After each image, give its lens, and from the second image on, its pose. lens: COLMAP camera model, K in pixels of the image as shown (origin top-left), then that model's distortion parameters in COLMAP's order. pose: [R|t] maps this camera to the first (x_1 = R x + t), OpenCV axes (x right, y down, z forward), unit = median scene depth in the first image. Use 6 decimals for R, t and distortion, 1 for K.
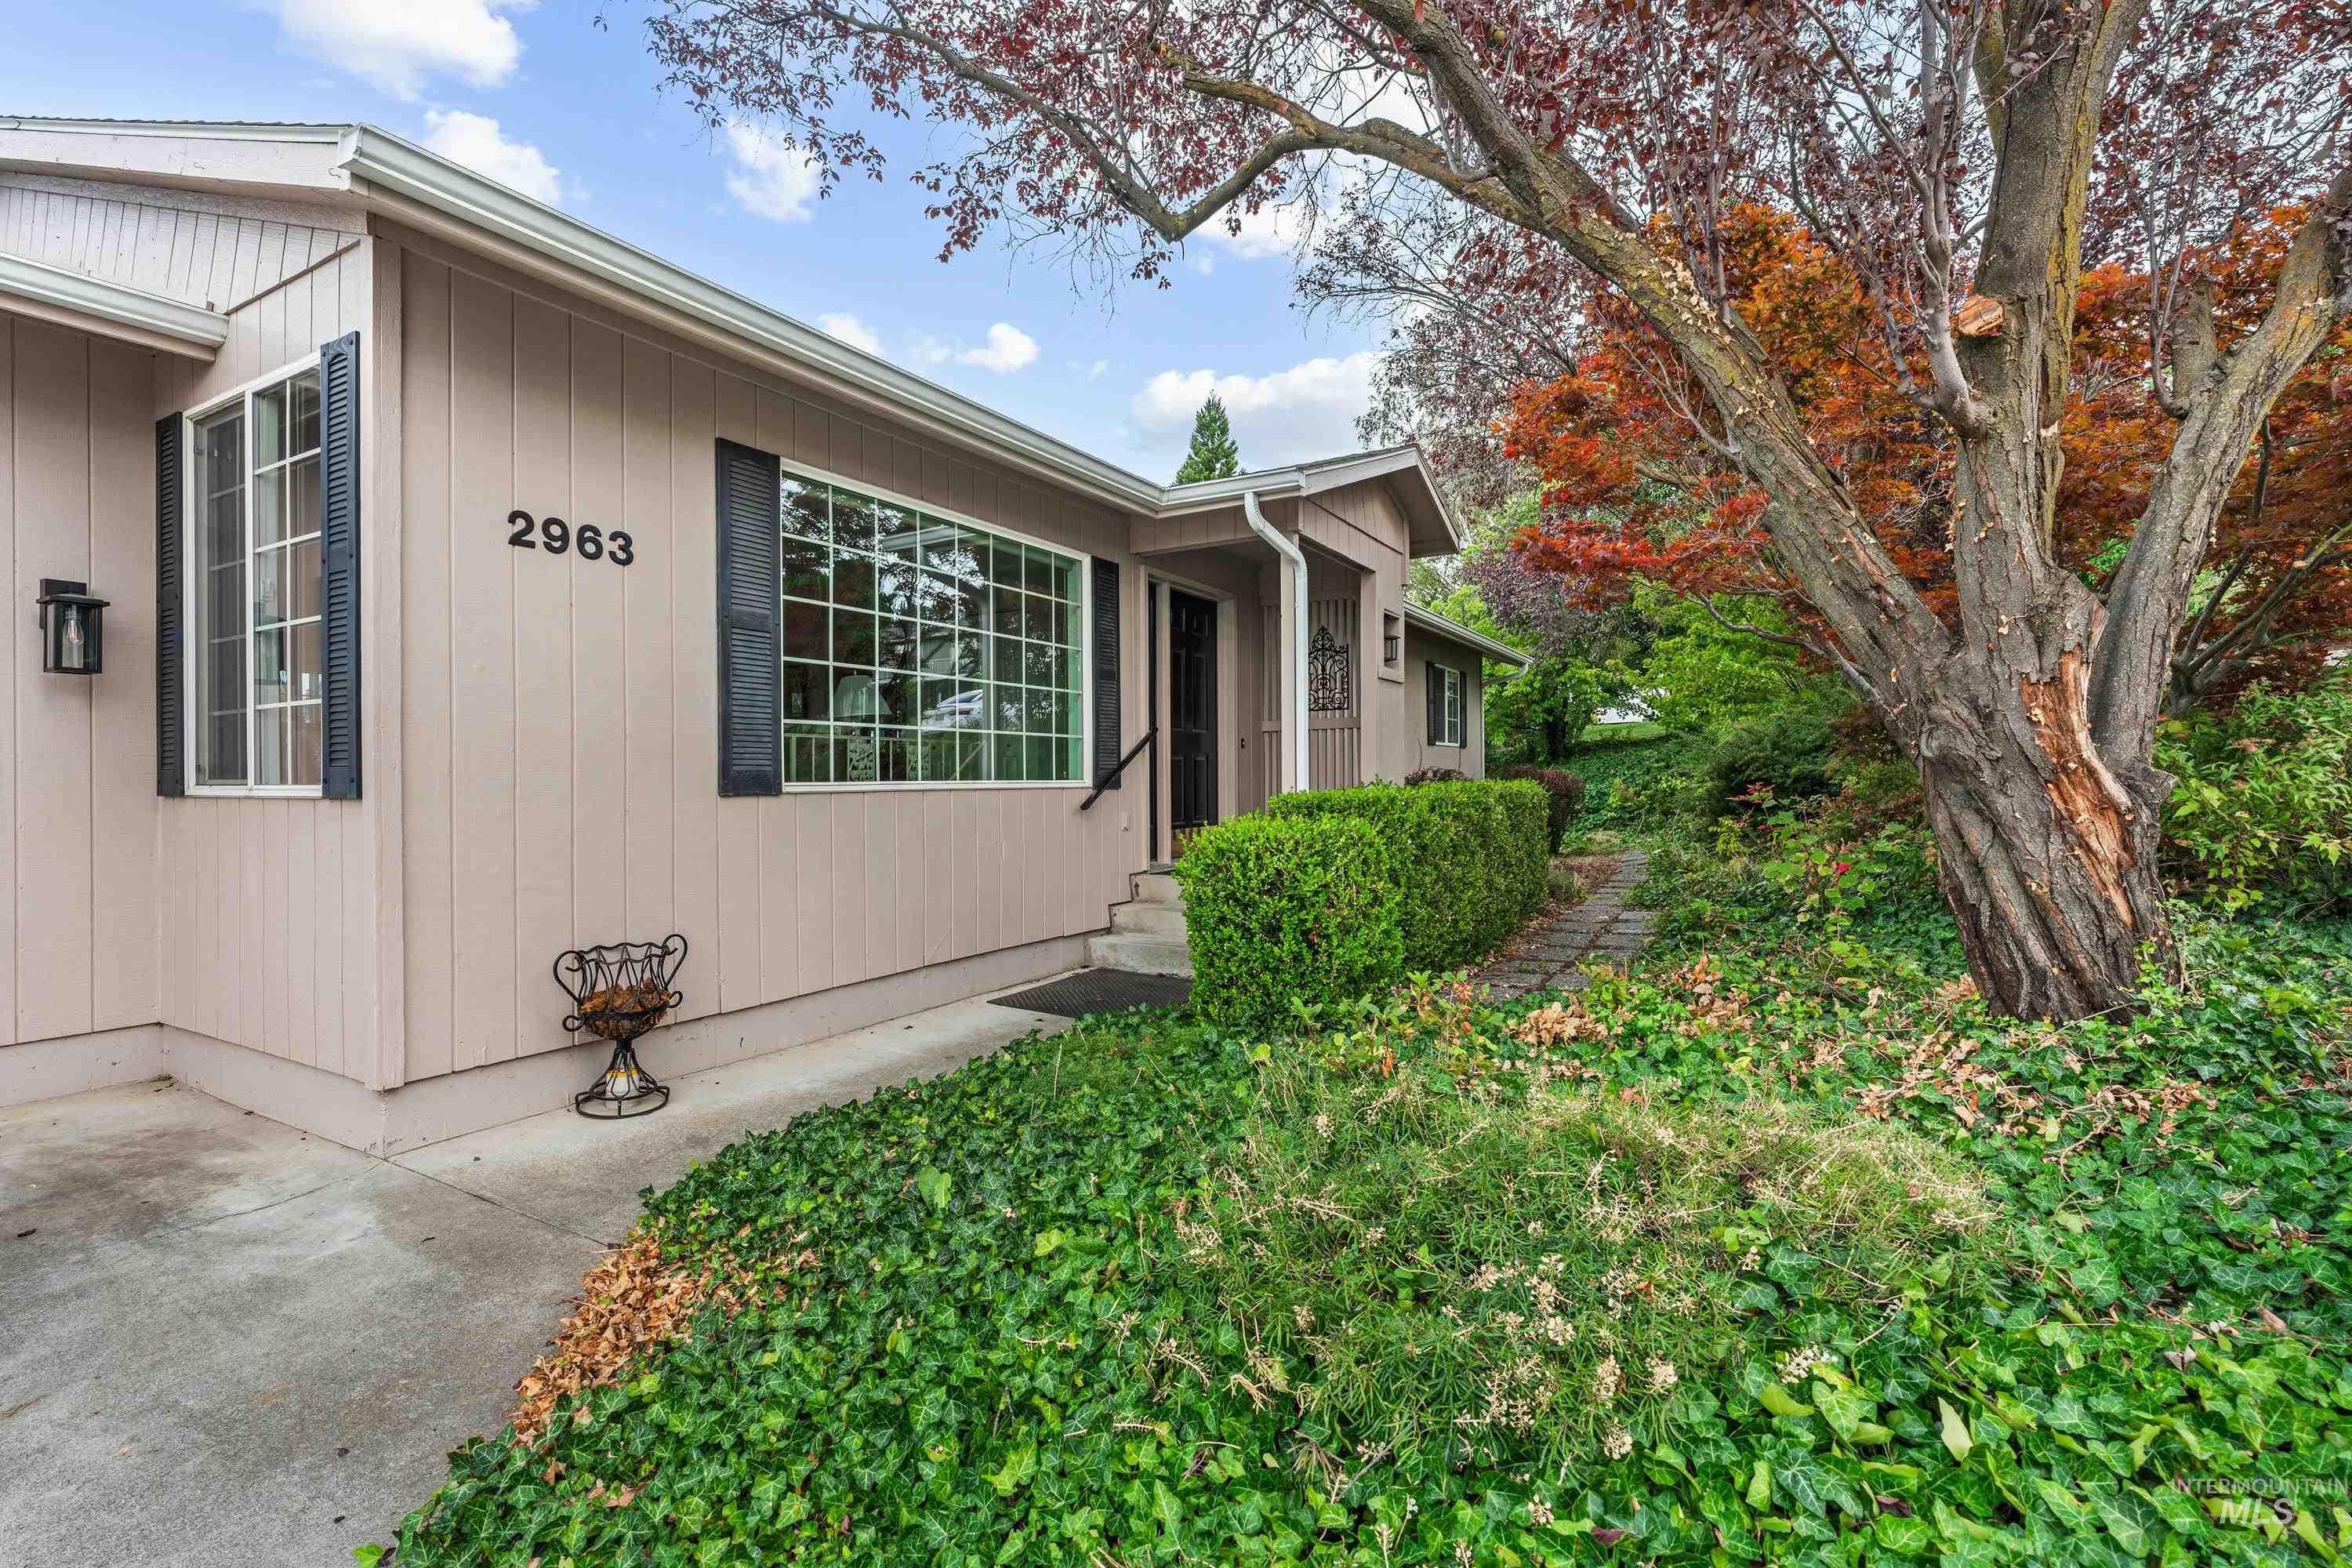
lens RADIAL K [[1032.8, 0, 1176.0], [0, 1032.8, 784.0], [0, 0, 1]] dist [-0.025594, 0.011908]
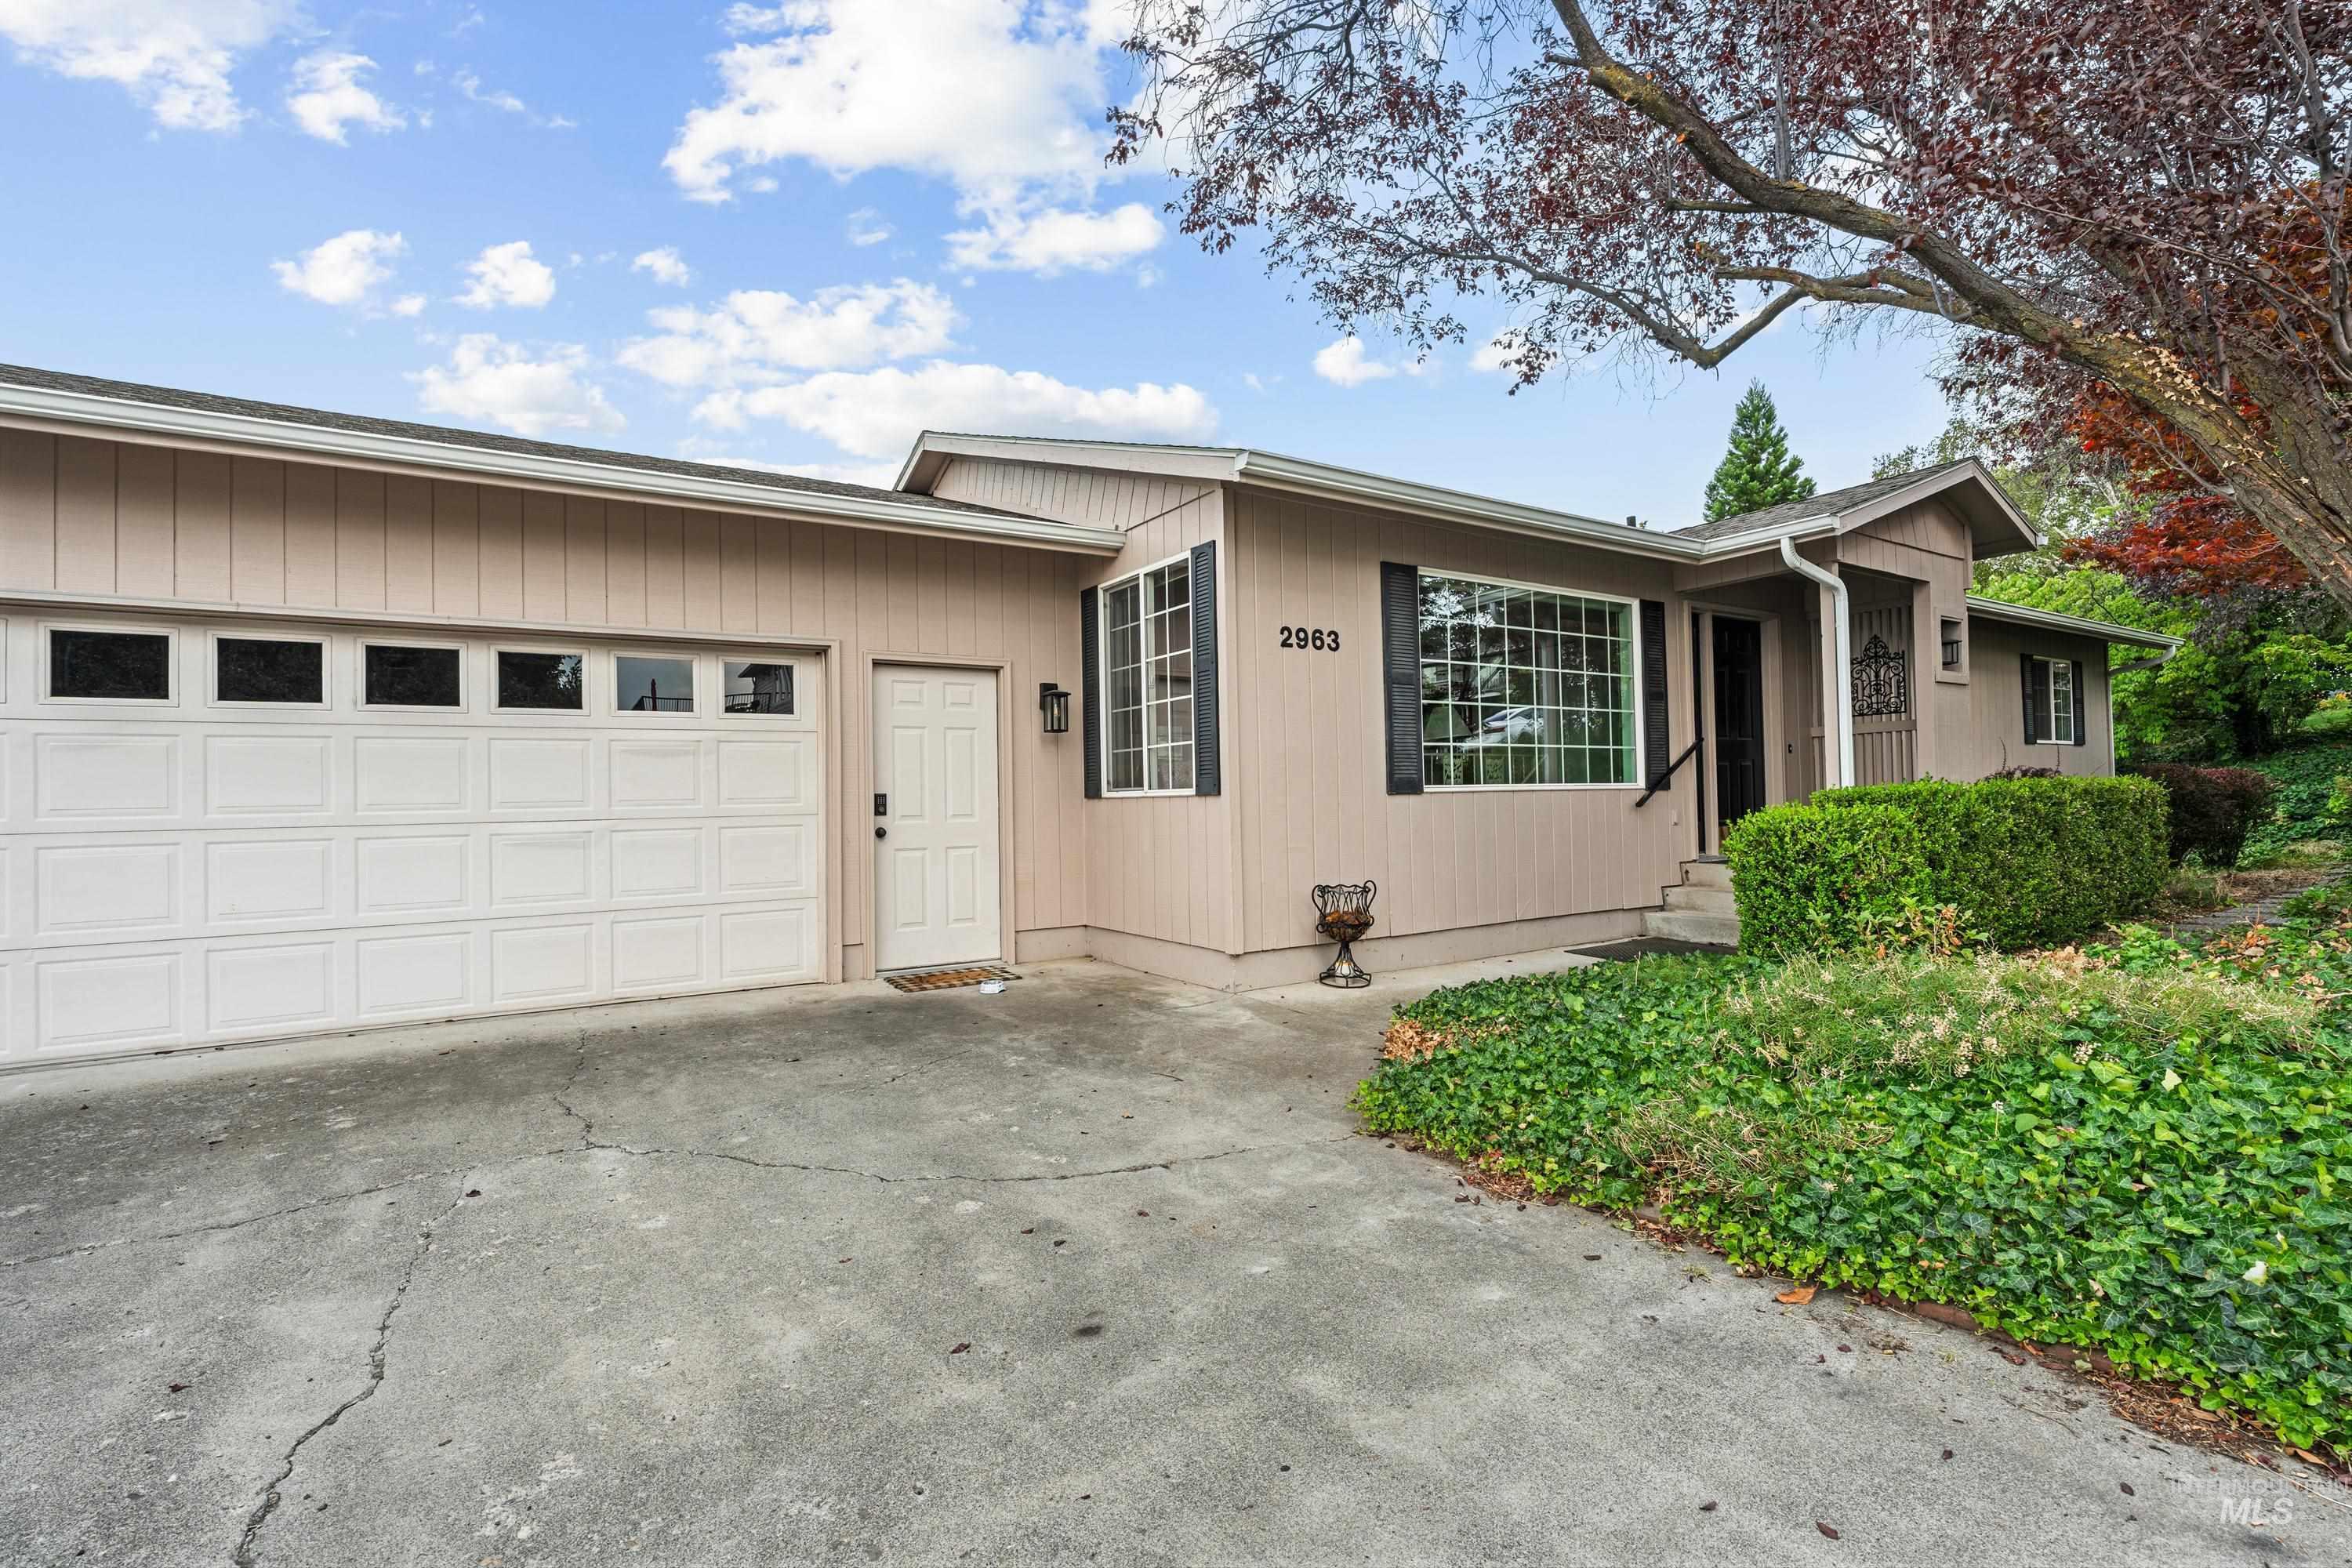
lens RADIAL K [[1032.8, 0, 1176.0], [0, 1032.8, 784.0], [0, 0, 1]] dist [-0.025594, 0.011908]
pose [[0.882527, -0.020161, -0.469829, 0.000288], [0.011936, 0.999719, -0.020478, 0.023287], [0.470109, 0.012464, 0.882520, -0.486748]]
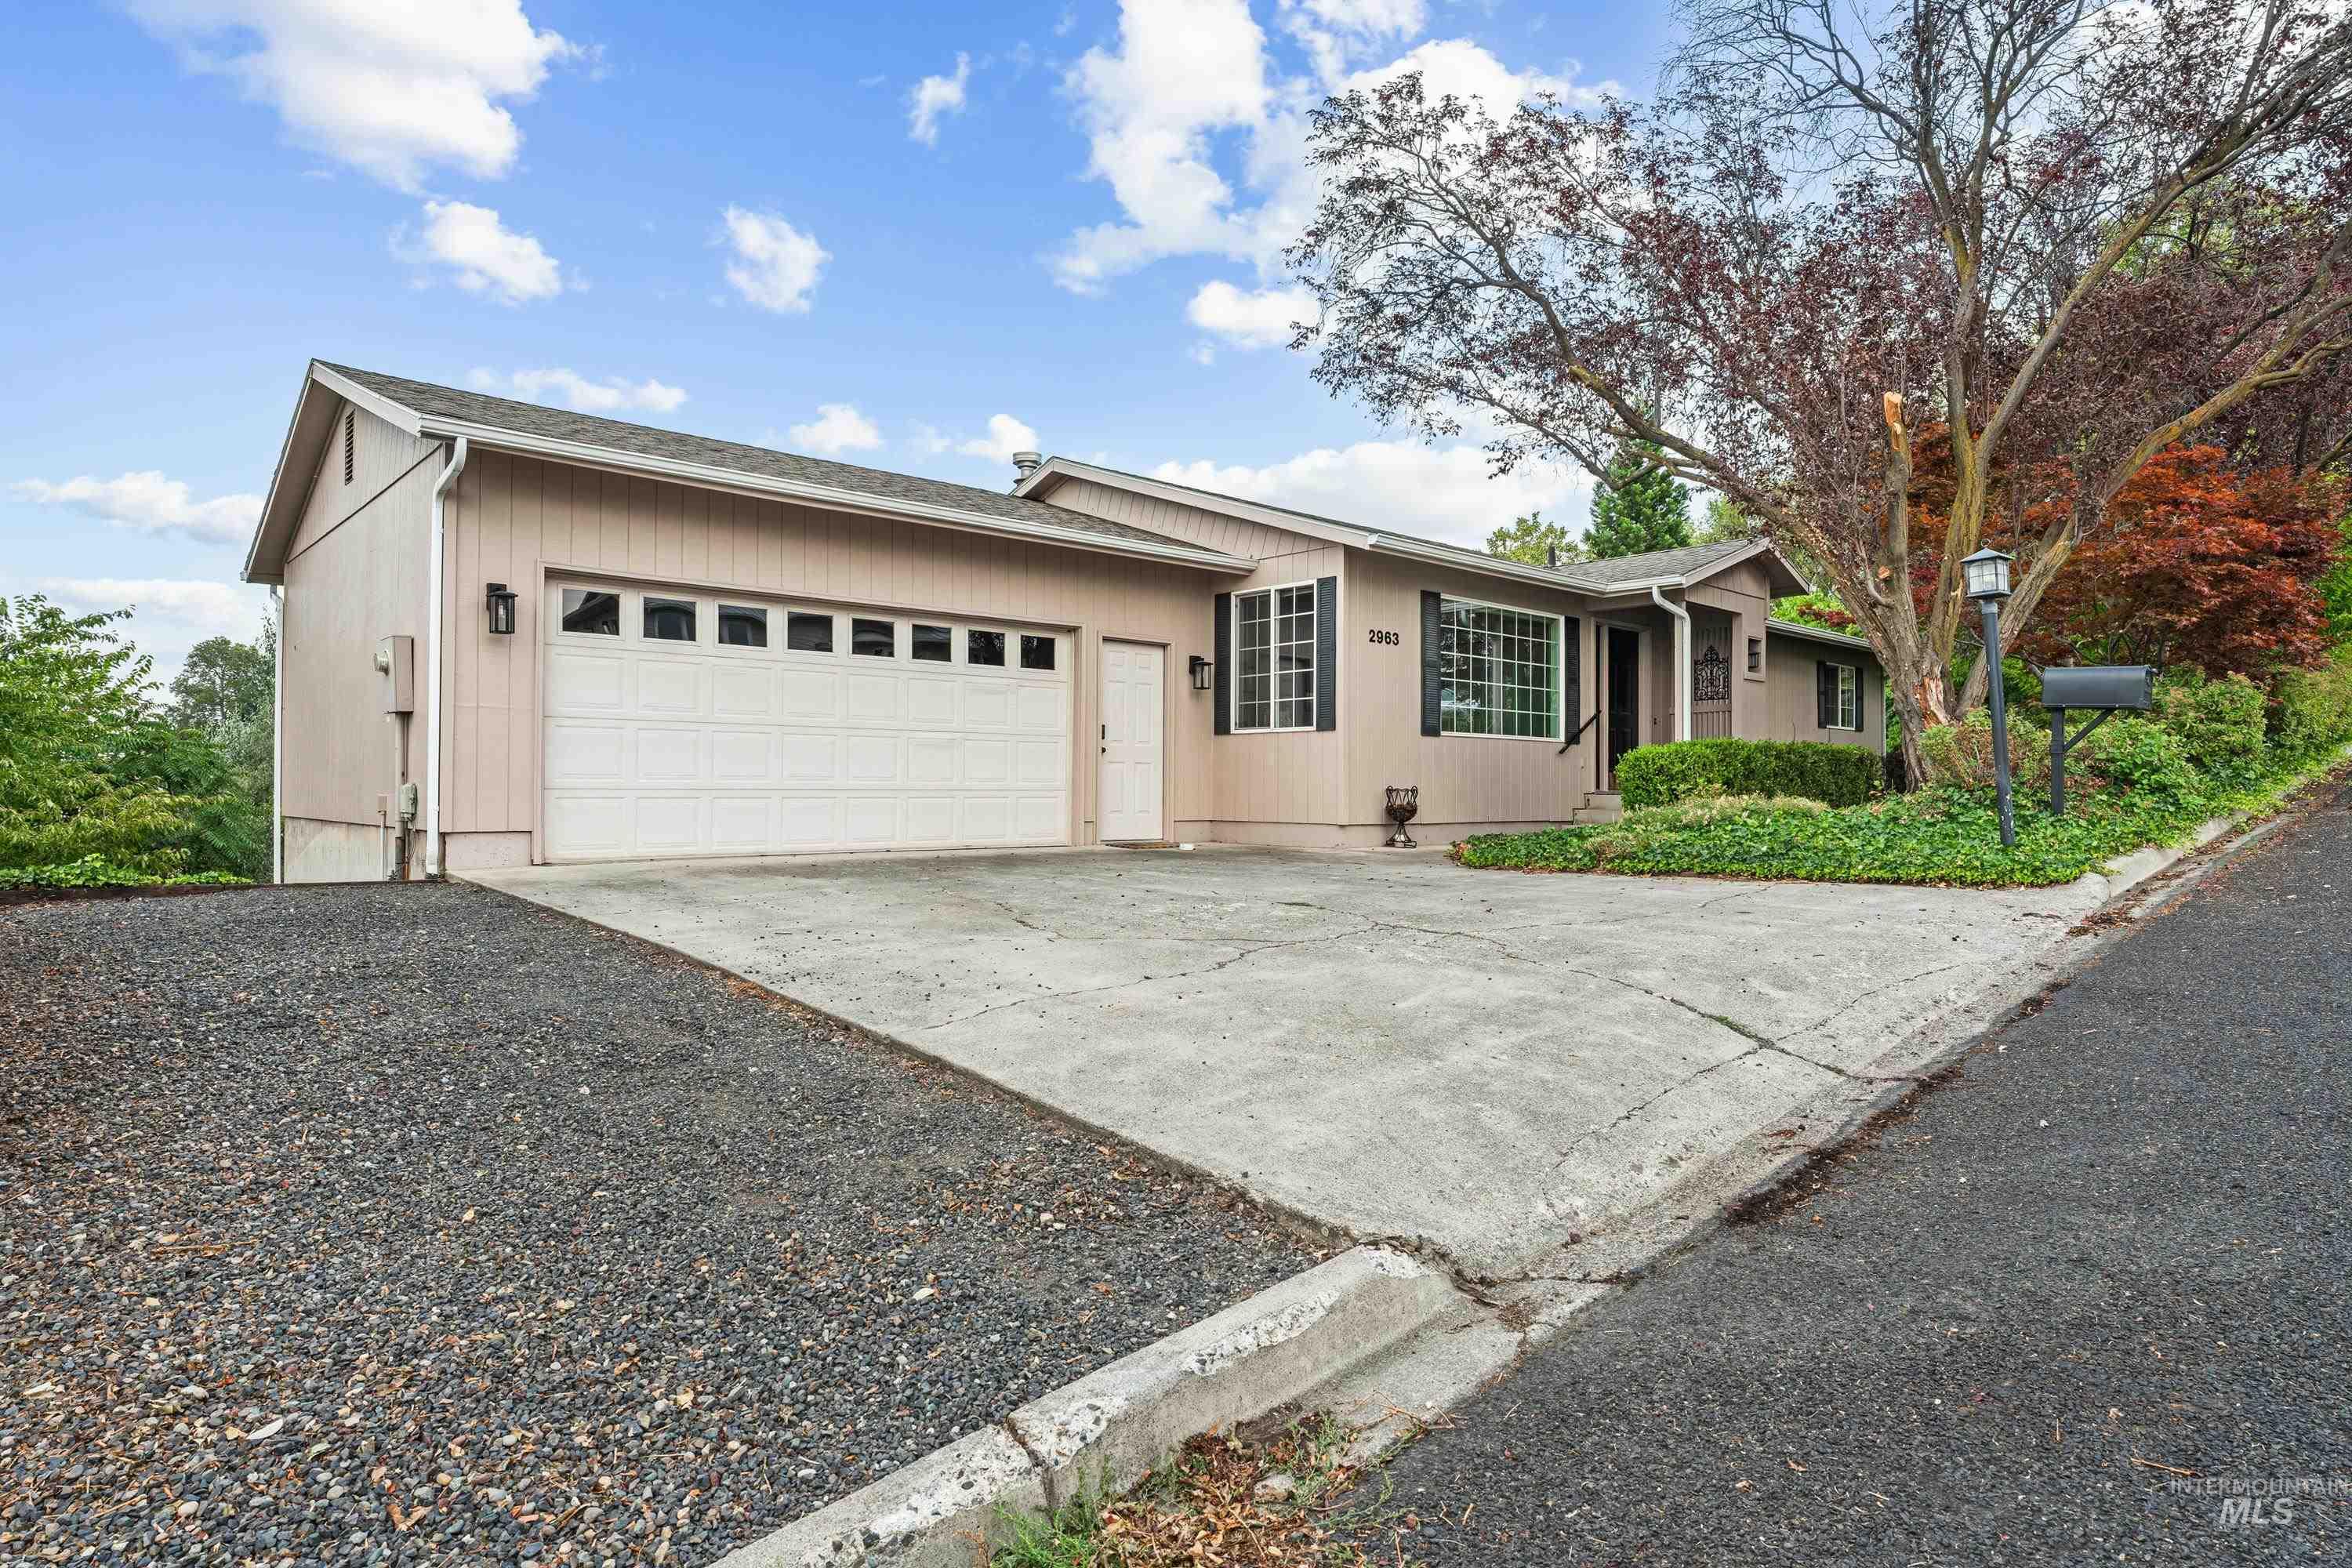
lens RADIAL K [[1283.6, 0, 1172.4], [0, 1283.6, 772.6], [0, 0, 1]] dist [-0.019641, 0.000029]
pose [[0.950440, 0.006852, -0.310833, -0.052959], [-0.013403, 0.999731, -0.018945, 0.161115], [0.310619, 0.022173, 0.950276, -2.027132]]
